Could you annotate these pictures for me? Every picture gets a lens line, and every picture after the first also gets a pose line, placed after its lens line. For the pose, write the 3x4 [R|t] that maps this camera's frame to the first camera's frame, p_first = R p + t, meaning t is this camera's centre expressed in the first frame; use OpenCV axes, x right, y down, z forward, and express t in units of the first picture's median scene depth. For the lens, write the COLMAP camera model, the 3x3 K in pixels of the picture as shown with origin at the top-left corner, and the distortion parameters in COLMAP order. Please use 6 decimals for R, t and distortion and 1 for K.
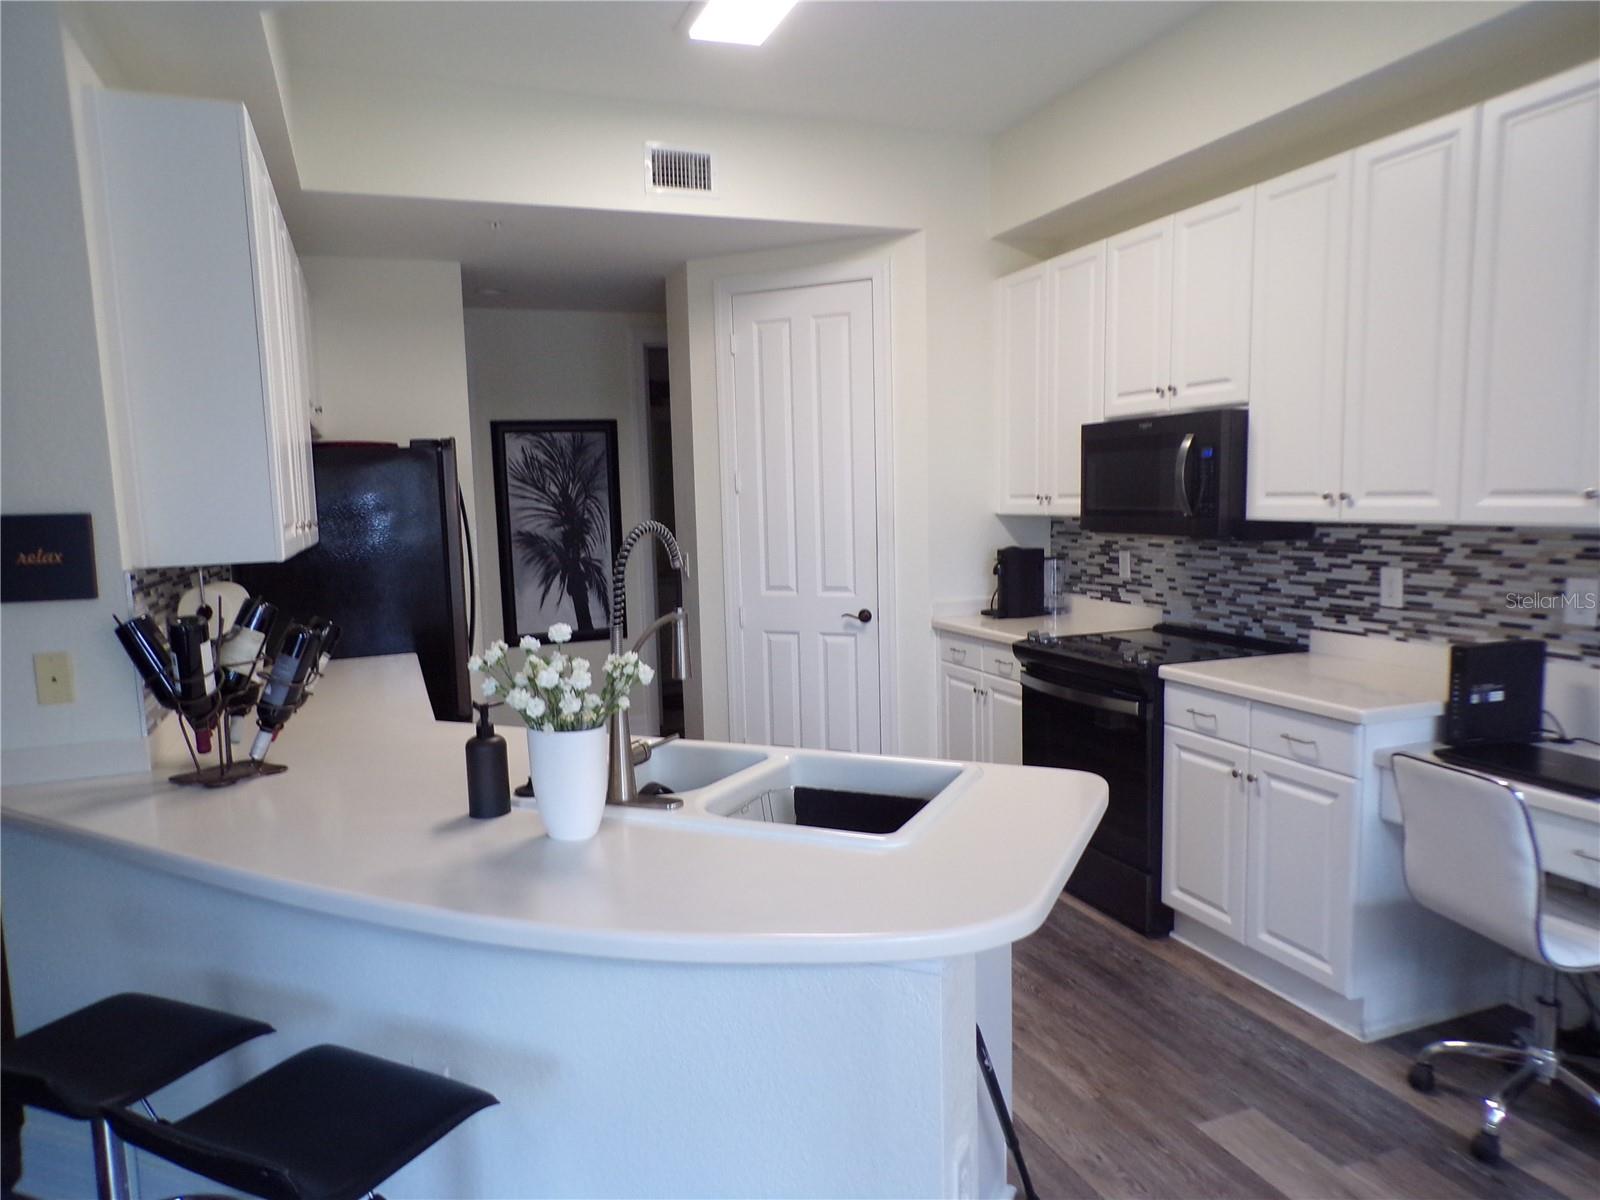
lens RADIAL K [[1092.8, 0, 798.9], [0, 1092.8, 603.3], [0, 0, 1]] dist [0.012257, 0.005913]
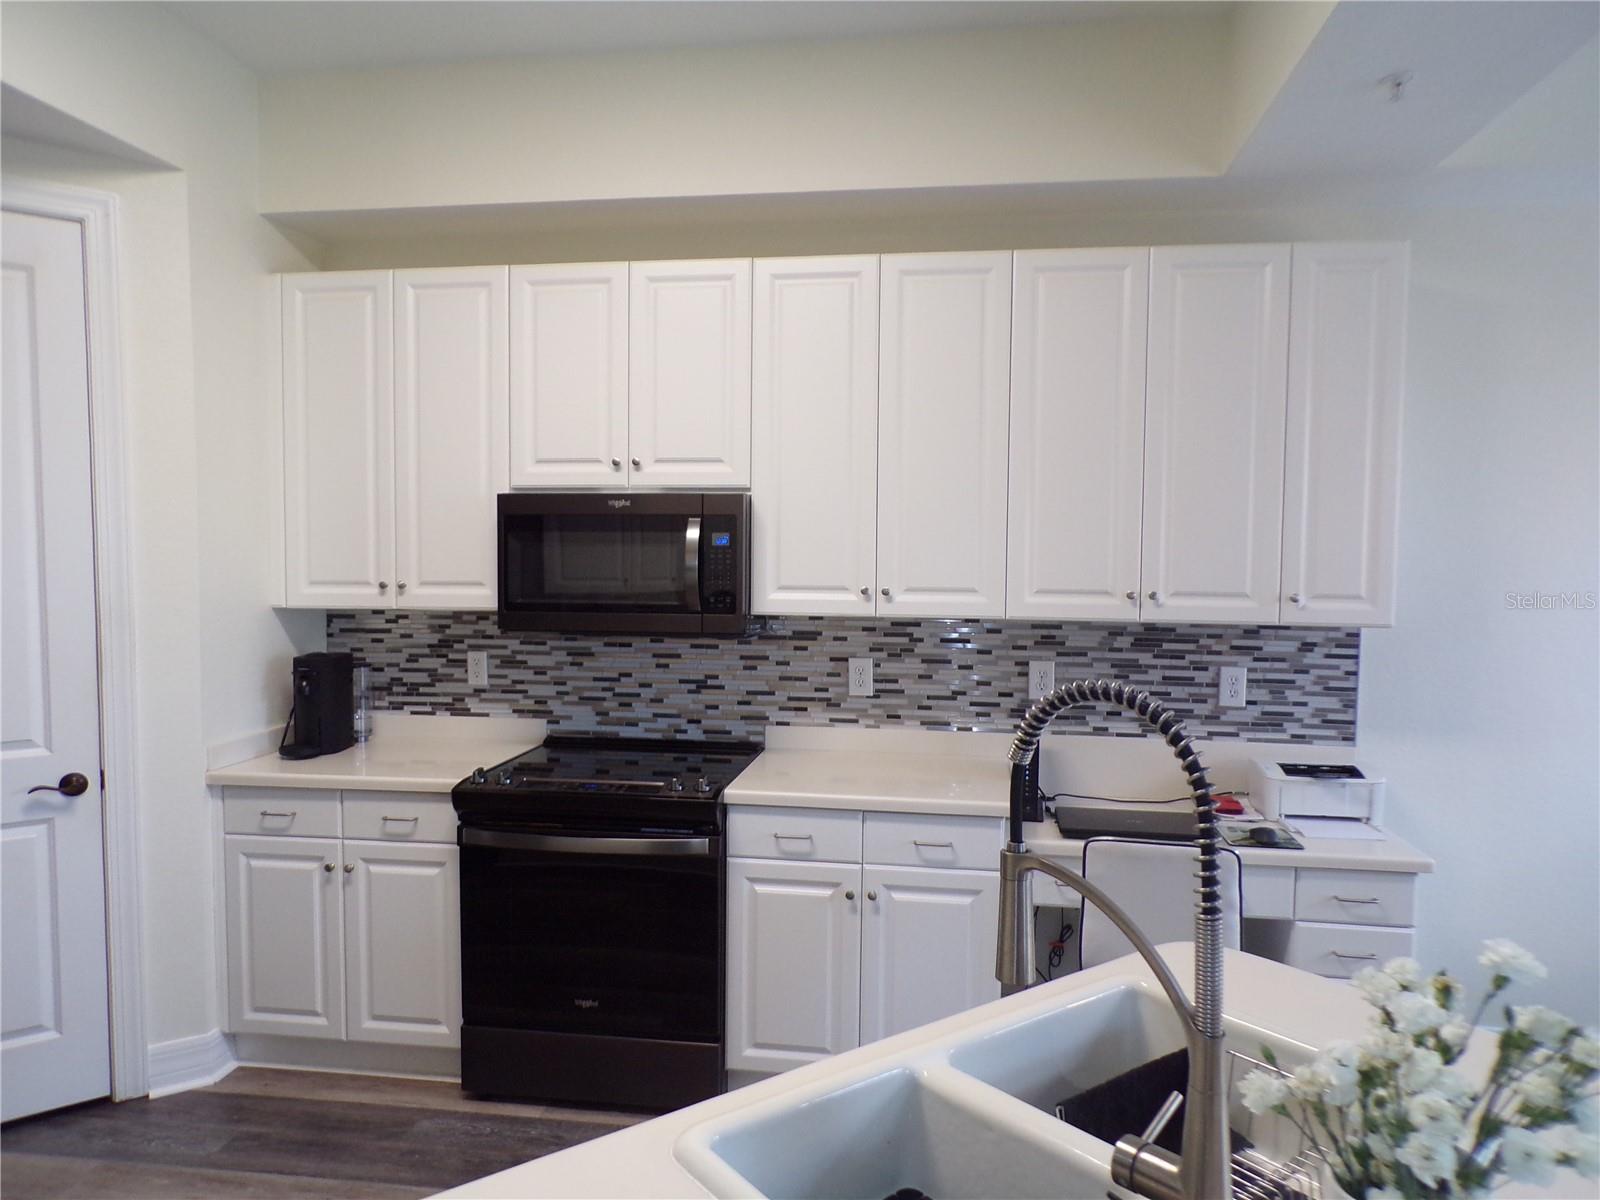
lens RADIAL K [[1092.8, 0, 808.7], [0, 1092.8, 605.6], [0, 0, 1]] dist [0.012257, 0.005913]
pose [[0.484423, -0.021607, 0.874567, -0.360467], [0.070259, 0.997427, -0.014274, -0.065977], [-0.872008, 0.068360, 0.484694, 0.497015]]
